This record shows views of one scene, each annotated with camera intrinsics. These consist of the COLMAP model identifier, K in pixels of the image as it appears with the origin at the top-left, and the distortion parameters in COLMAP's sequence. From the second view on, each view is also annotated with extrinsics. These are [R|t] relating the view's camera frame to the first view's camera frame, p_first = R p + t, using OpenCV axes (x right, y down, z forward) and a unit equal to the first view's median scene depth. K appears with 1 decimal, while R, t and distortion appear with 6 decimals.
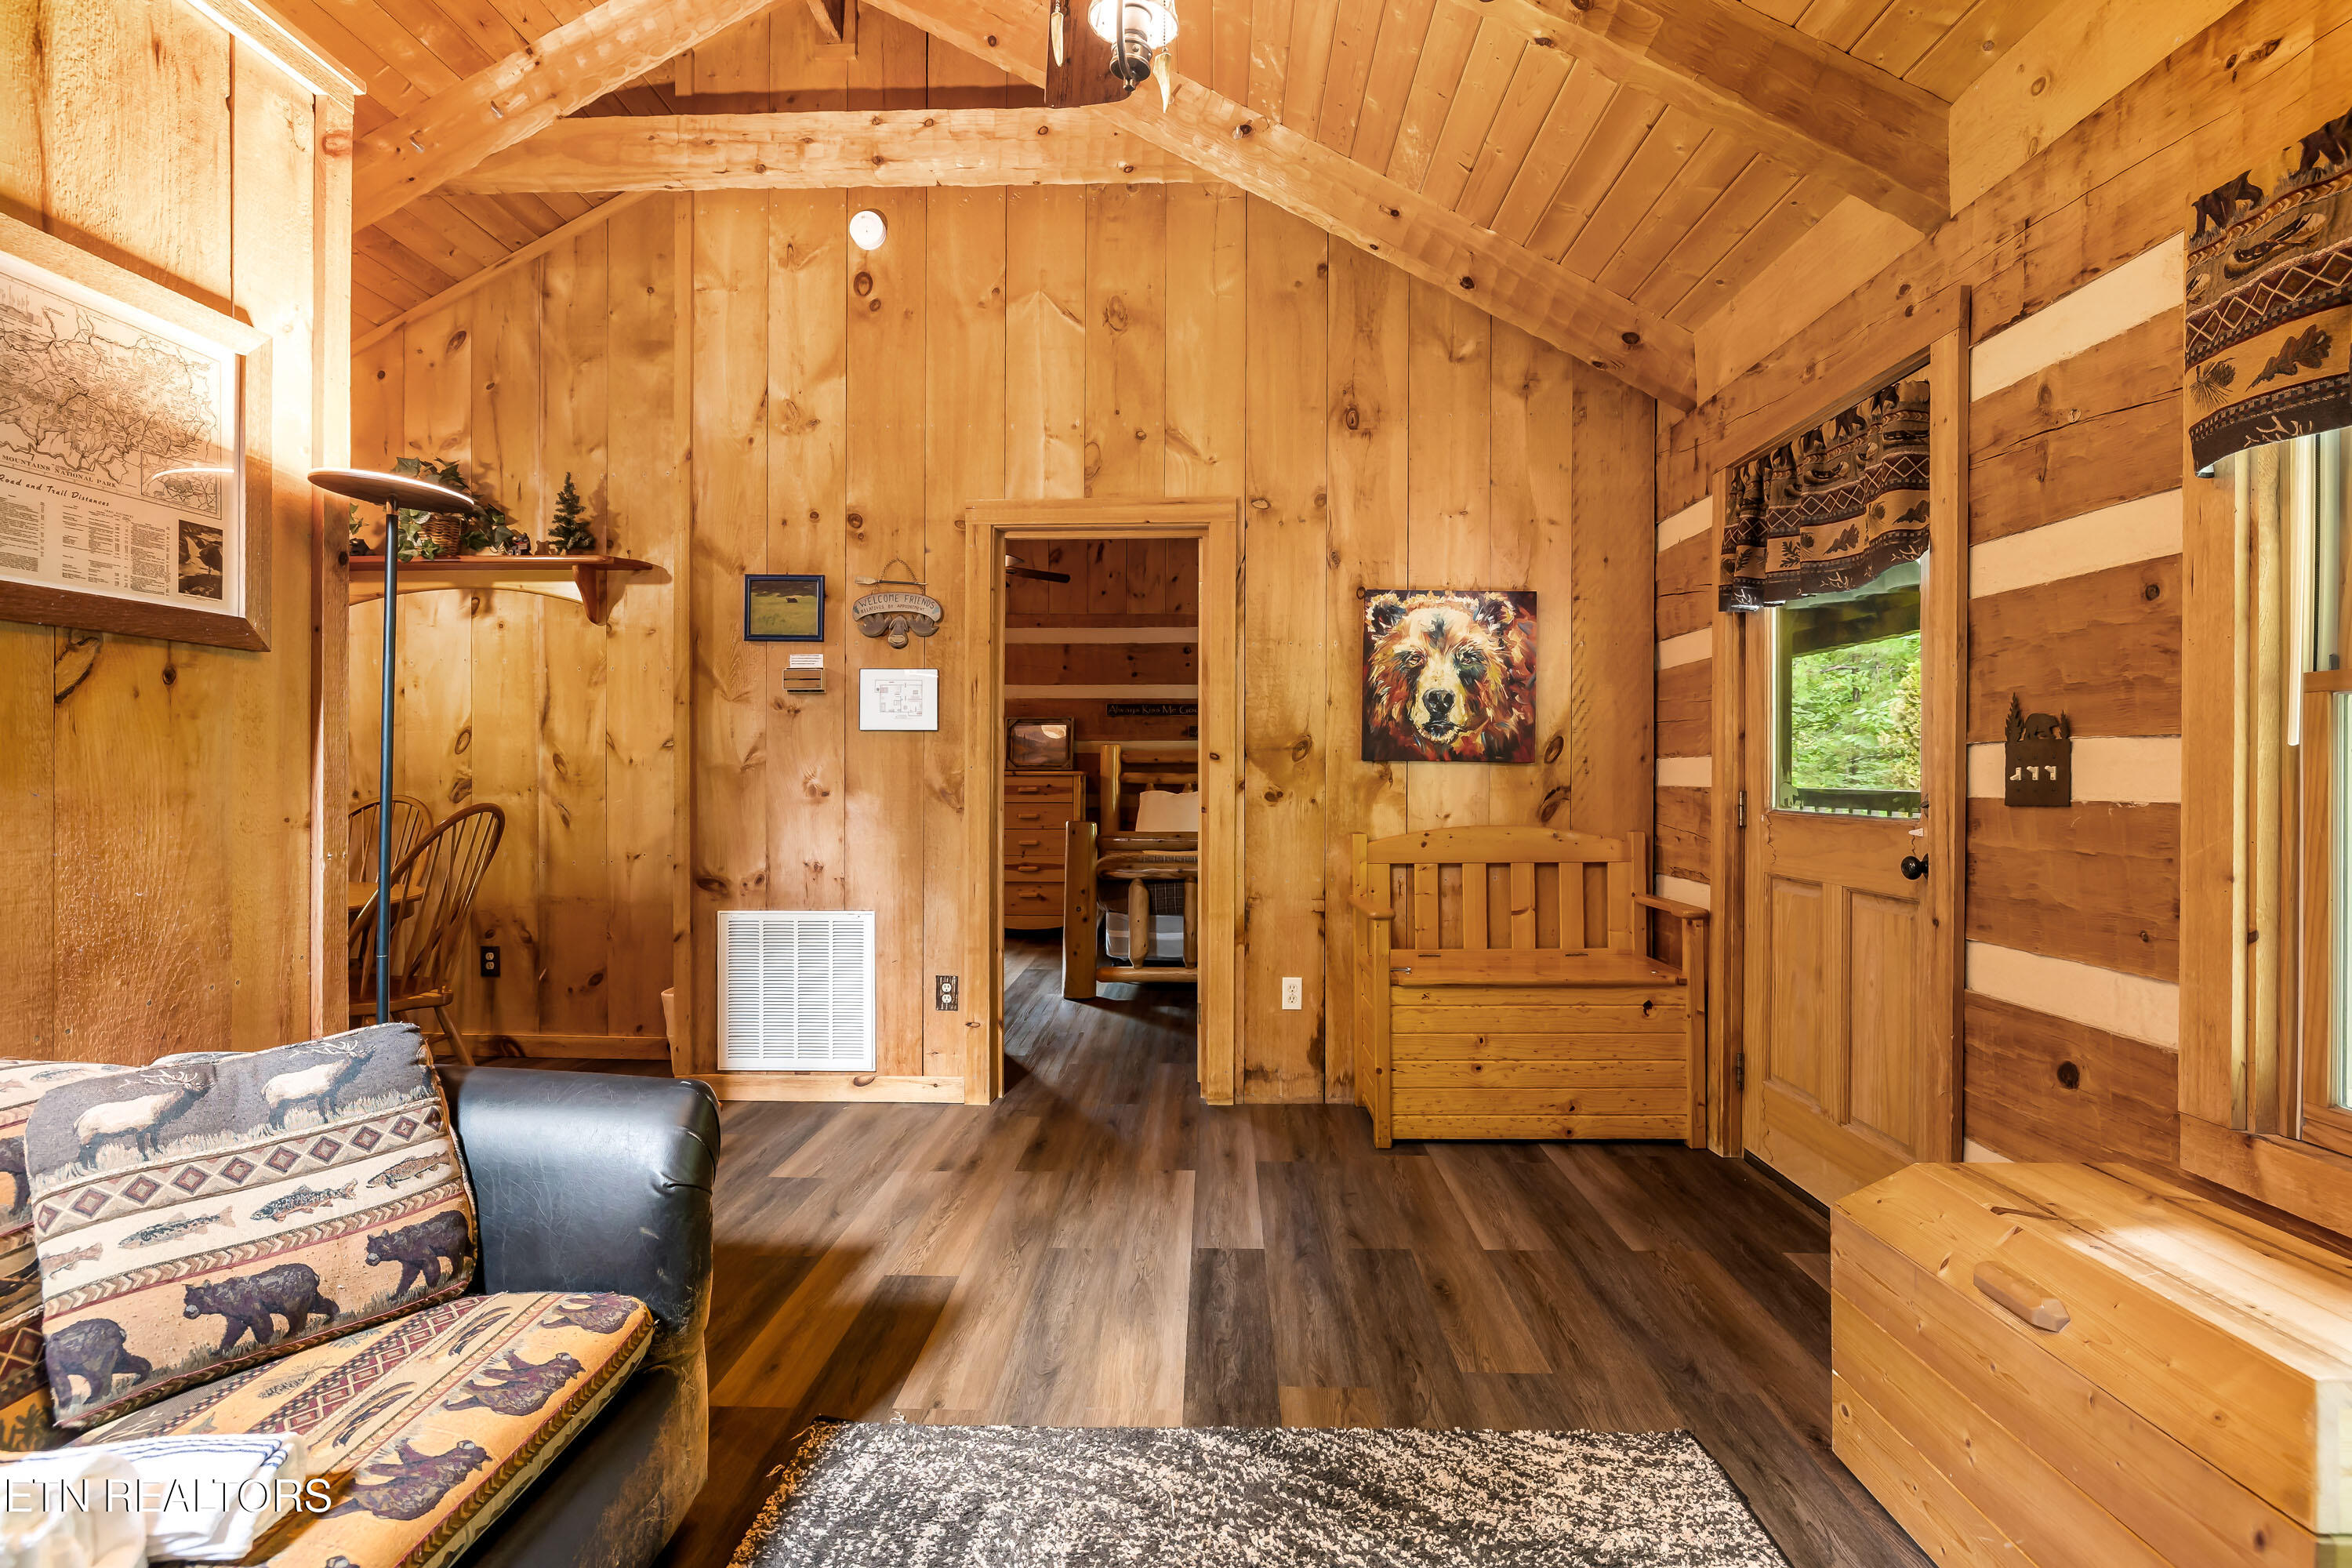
lens RADIAL K [[1099.1, 0, 1173.1], [0, 1099.1, 772.2], [0, 0, 1]] dist [-0.003880, 0.000996]
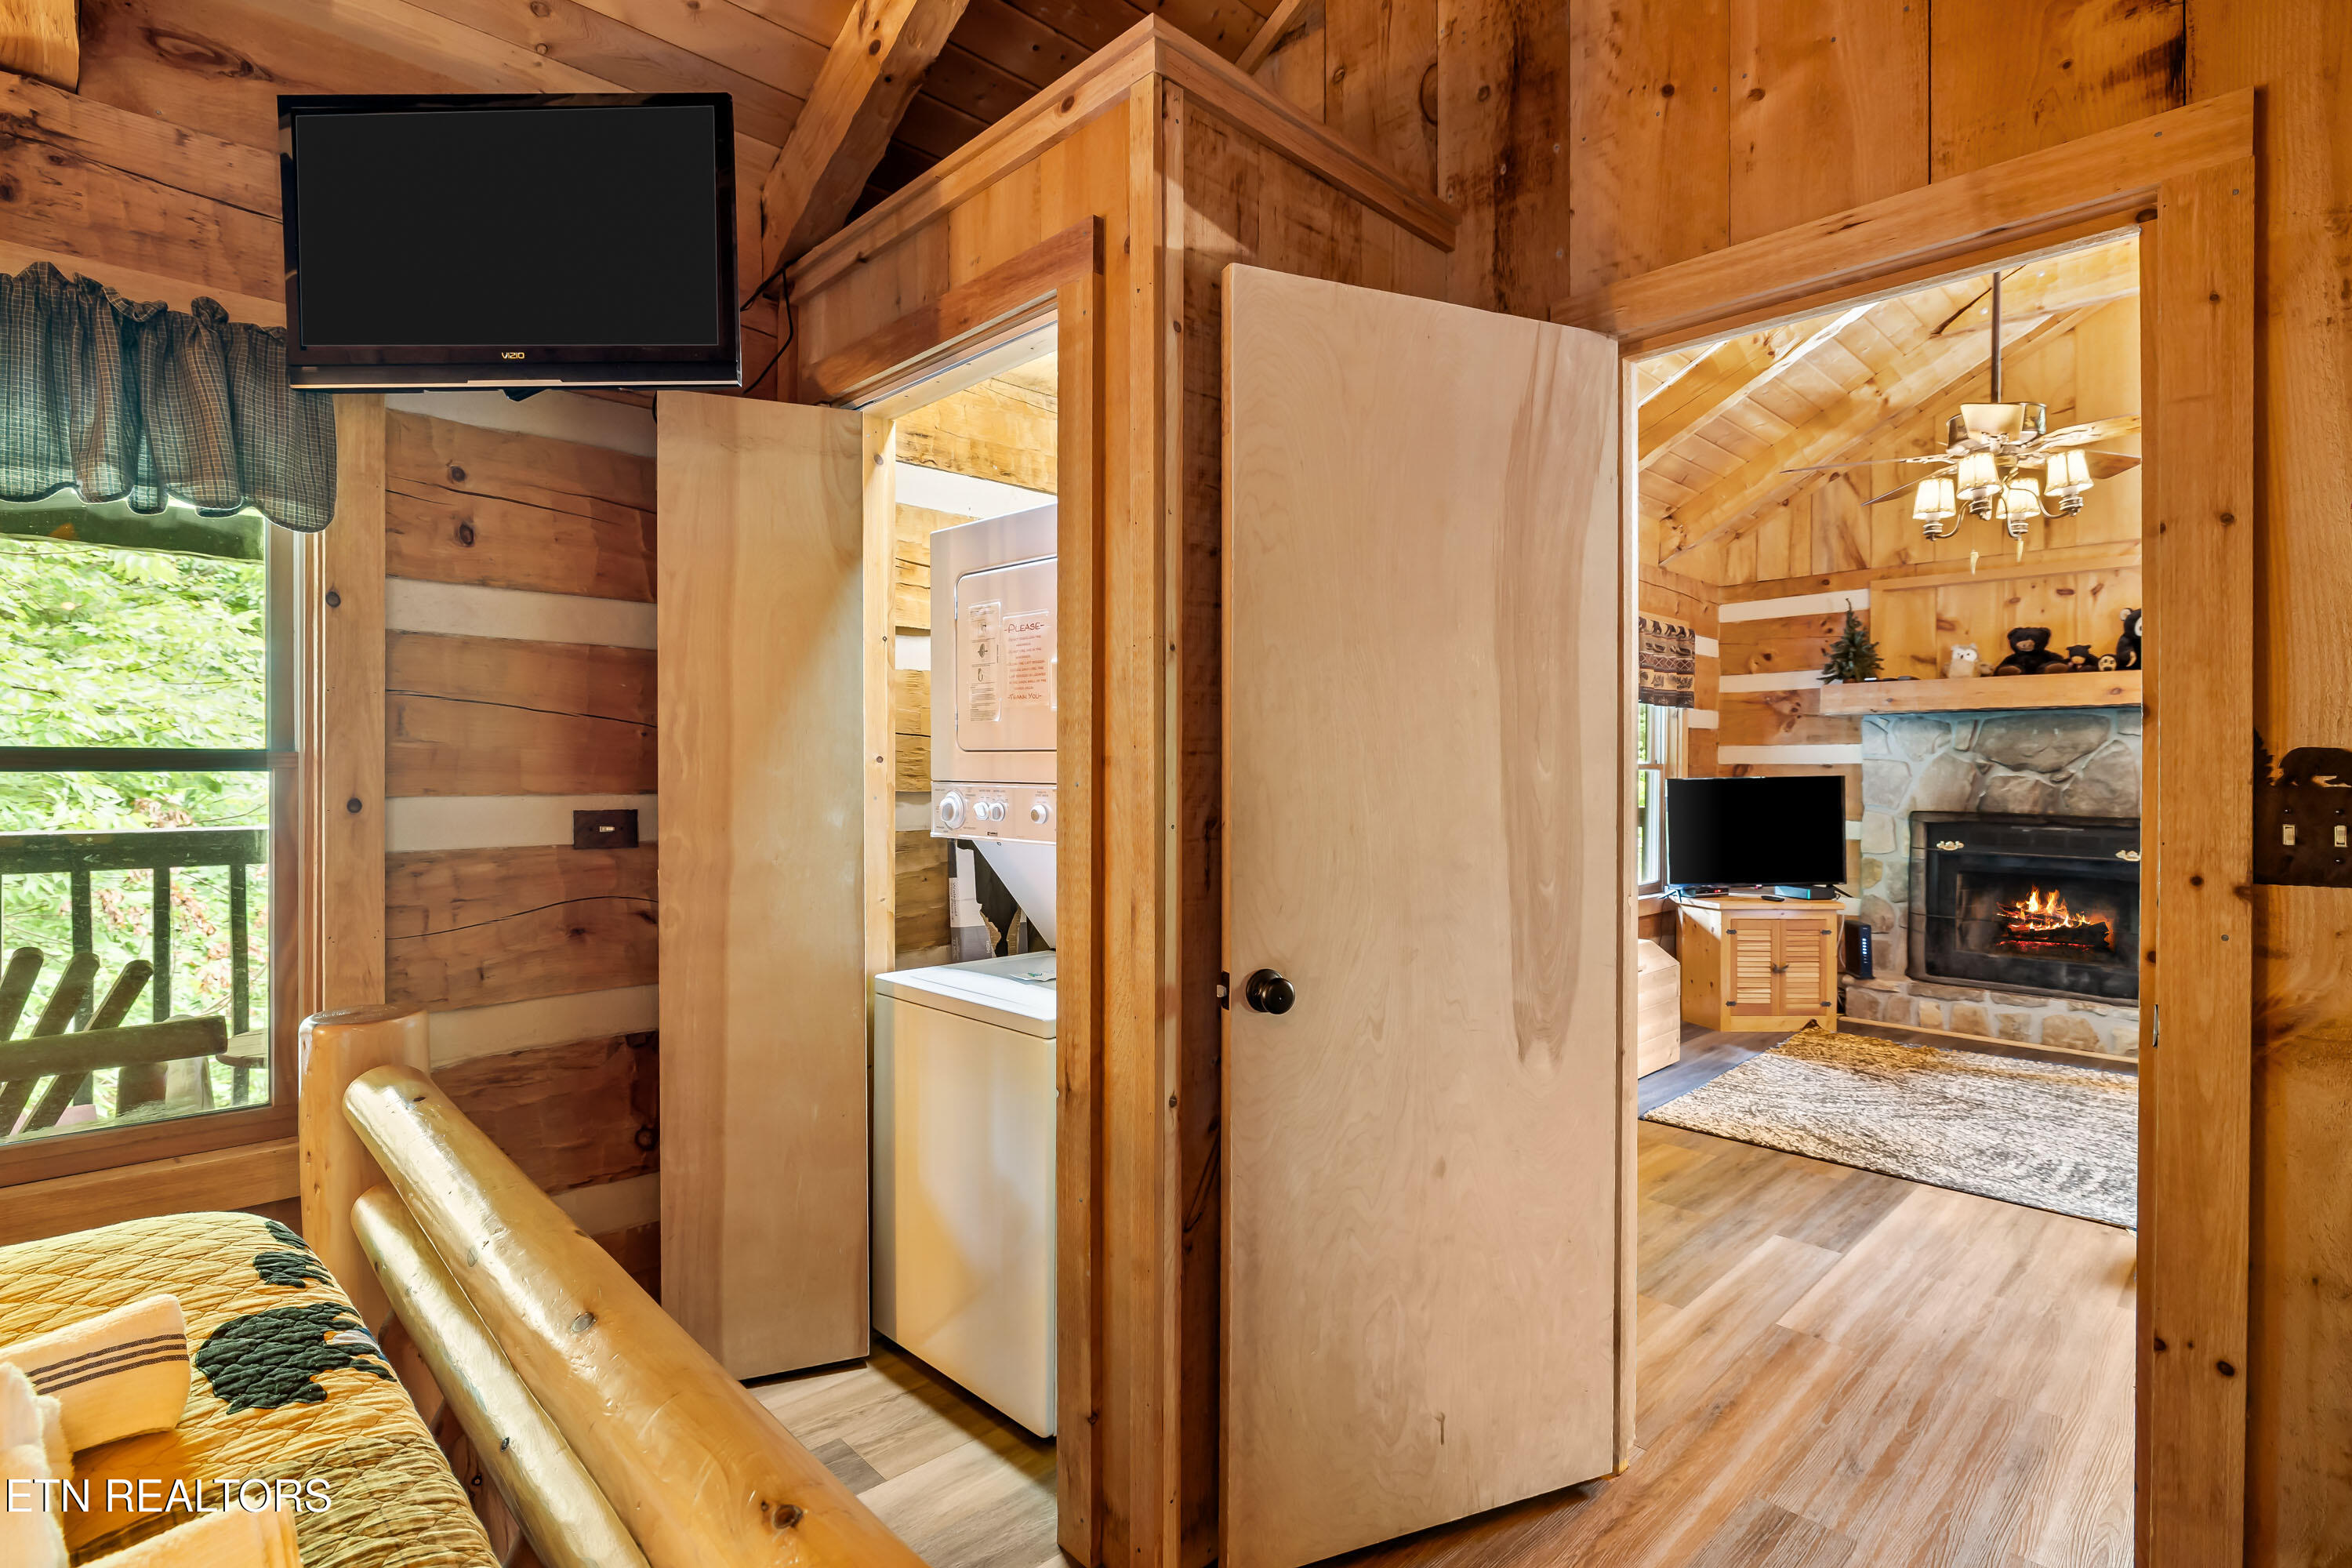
lens RADIAL K [[1138.3, 0, 1185.7], [0, 1138.3, 776.8], [0, 0, 1]] dist [-0.005173, 0.000693]
pose [[-0.727228, -0.006671, 0.686363, -0.190295], [-0.005699, 0.999977, 0.003681, -0.023578], [-0.686372, -0.001235, -0.727250, 1.581037]]
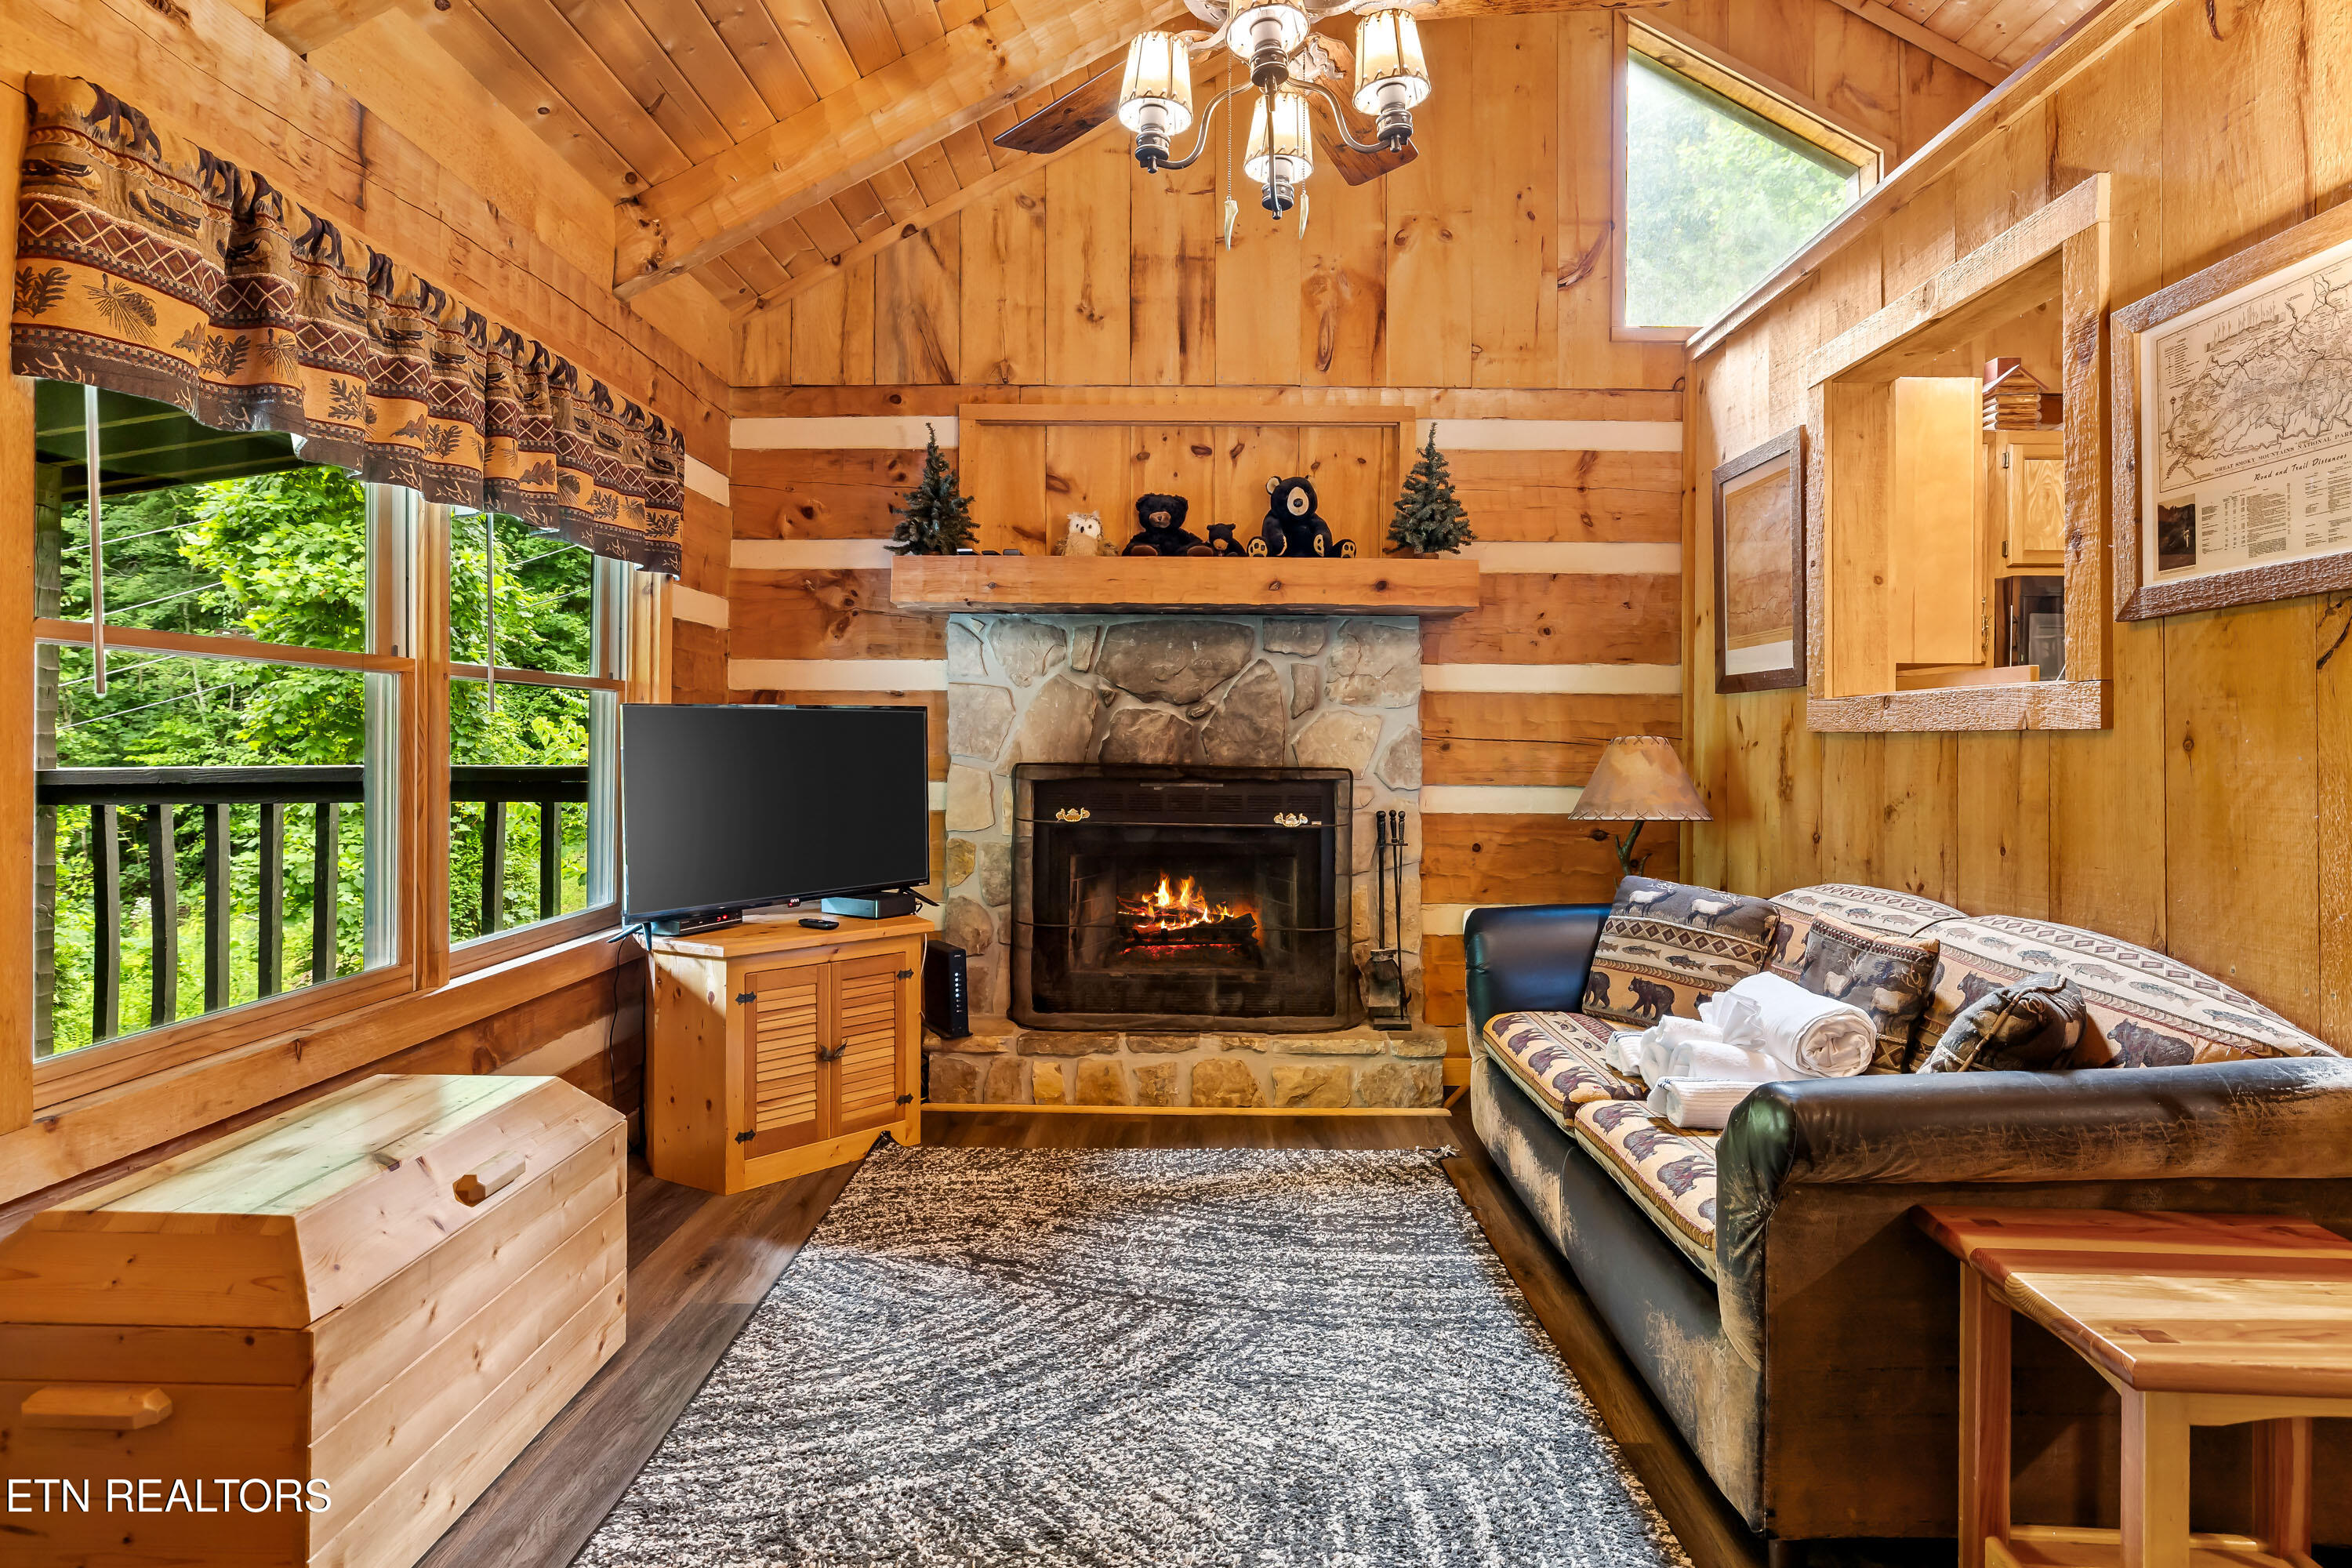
lens RADIAL K [[1219.9, 0, 1186.0], [0, 1219.9, 736.8], [0, 0, 1]] dist [-0.001178, 0.000895]
pose [[-0.999601, -0.006413, -0.027503, 0.028405], [-0.006213, 0.999954, -0.007351, 0.006297], [0.027549, -0.007177, -0.999595, 0.869572]]
